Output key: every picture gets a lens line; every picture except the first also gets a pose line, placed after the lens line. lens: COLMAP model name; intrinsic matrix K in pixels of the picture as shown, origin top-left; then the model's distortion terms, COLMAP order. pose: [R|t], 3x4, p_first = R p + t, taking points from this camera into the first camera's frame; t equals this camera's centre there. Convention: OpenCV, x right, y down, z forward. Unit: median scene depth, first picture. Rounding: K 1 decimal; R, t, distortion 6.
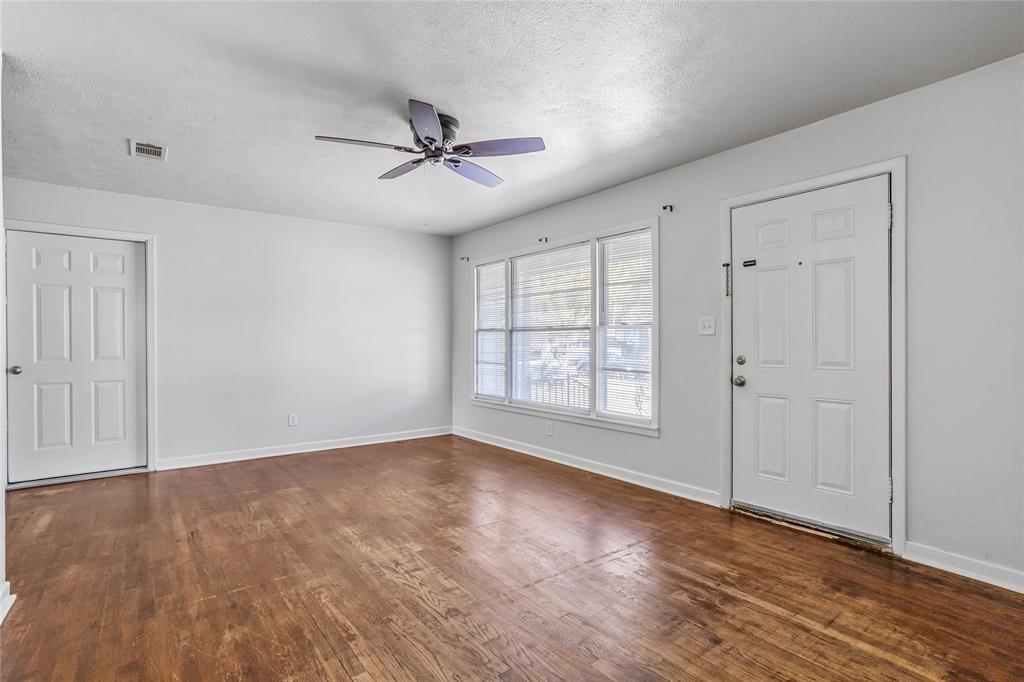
lens RADIAL K [[505.5, 0, 512.0], [0, 505.5, 341.0], [0, 0, 1]] dist [-0.057790, 0.036801]
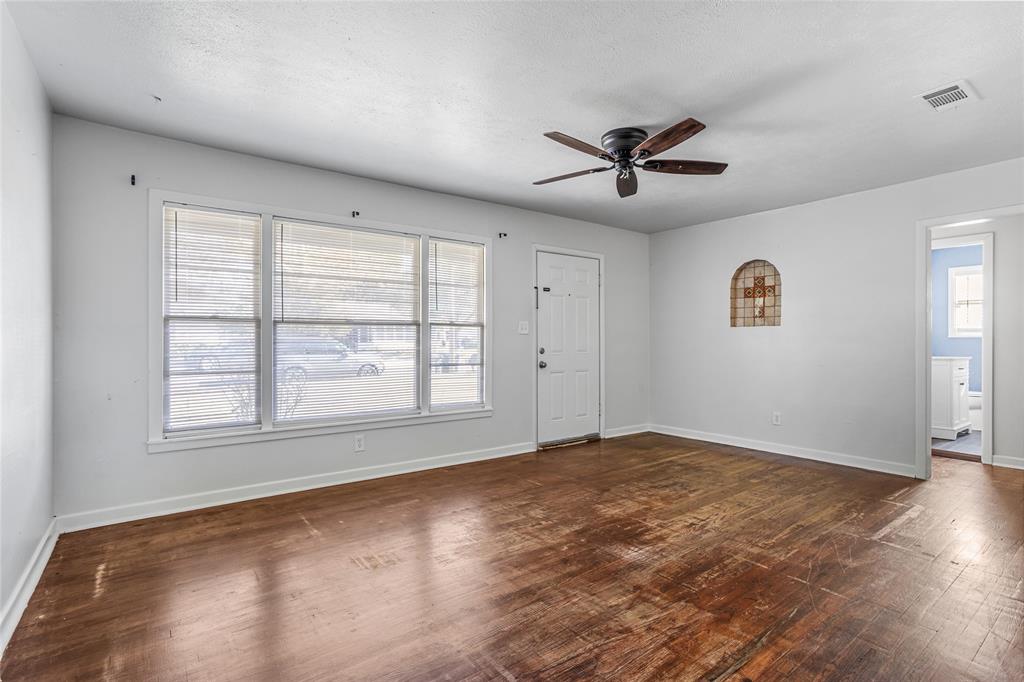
lens RADIAL K [[491.5, 0, 506.5], [0, 491.5, 340.4], [0, 0, 1]] dist [-0.056721, 0.032616]
pose [[0.007909, 0.002162, 0.999966, -1.206088], [-0.002430, 0.999995, -0.002143, 0.010184], [-0.999966, -0.002413, 0.007914, 1.247247]]
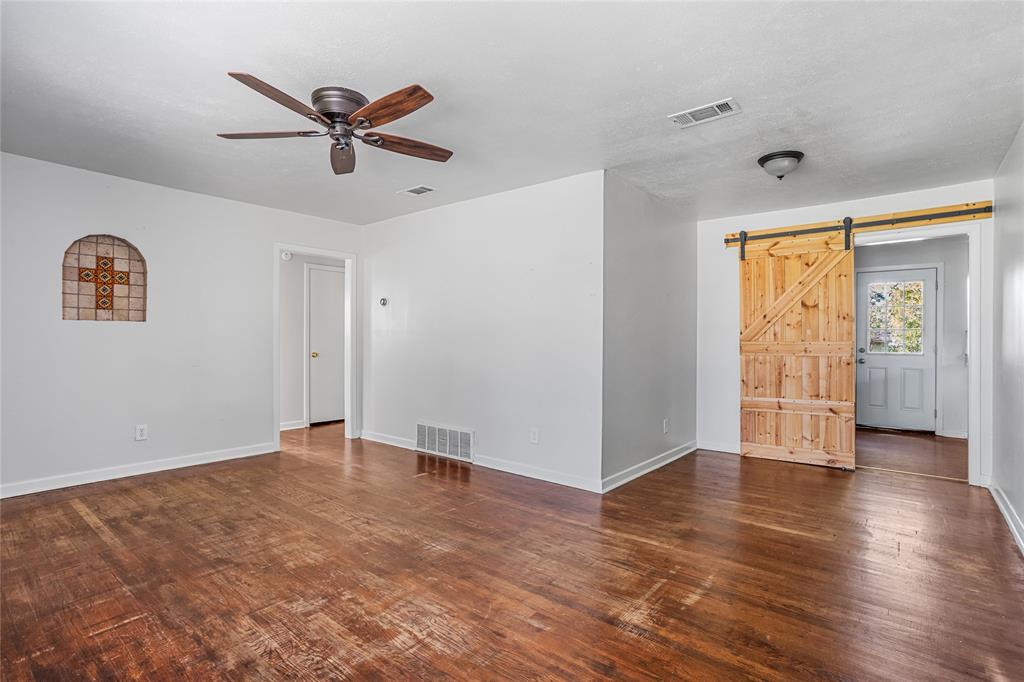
lens RADIAL K [[499.3, 0, 516.8], [0, 499.3, 338.9], [0, 0, 1]] dist [-0.054166, 0.034034]
pose [[-0.970020, -0.003009, -0.243008, -0.249927], [-0.001950, 0.999988, -0.004600, 0.008246], [0.243019, -0.003988, -0.970013, 1.948337]]
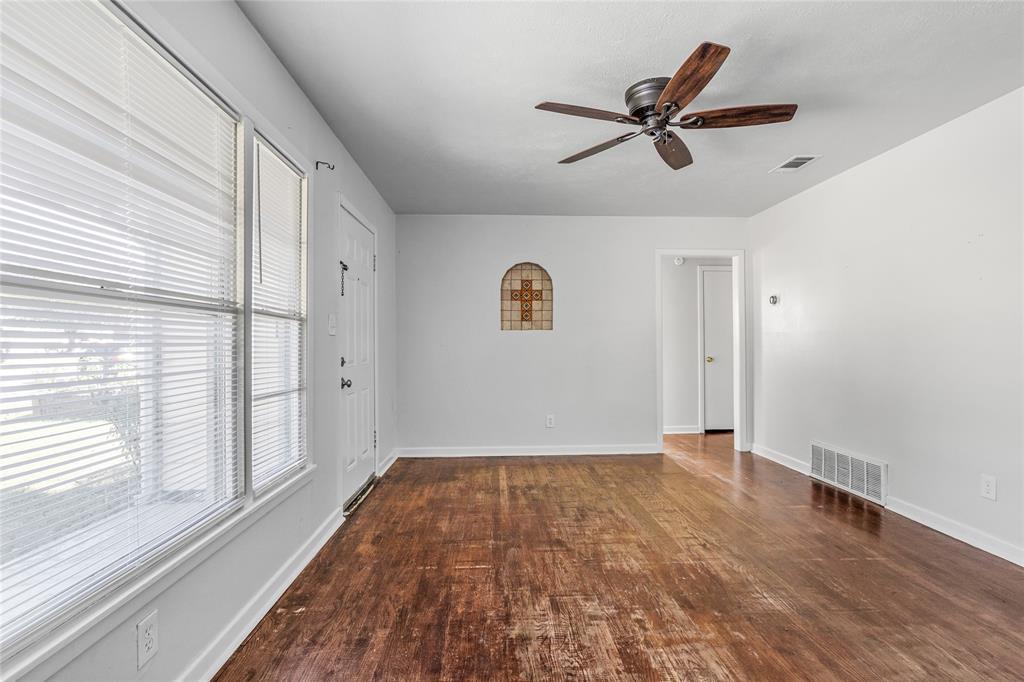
lens RADIAL K [[505.5, 0, 512.0], [0, 505.5, 341.0], [0, 0, 1]] dist [-0.057790, 0.036801]
pose [[-0.822885, 0.008575, 0.568143, -0.438938], [0.003890, 0.999948, -0.009458, 0.009172], [-0.568194, -0.005573, -0.822876, 1.852056]]
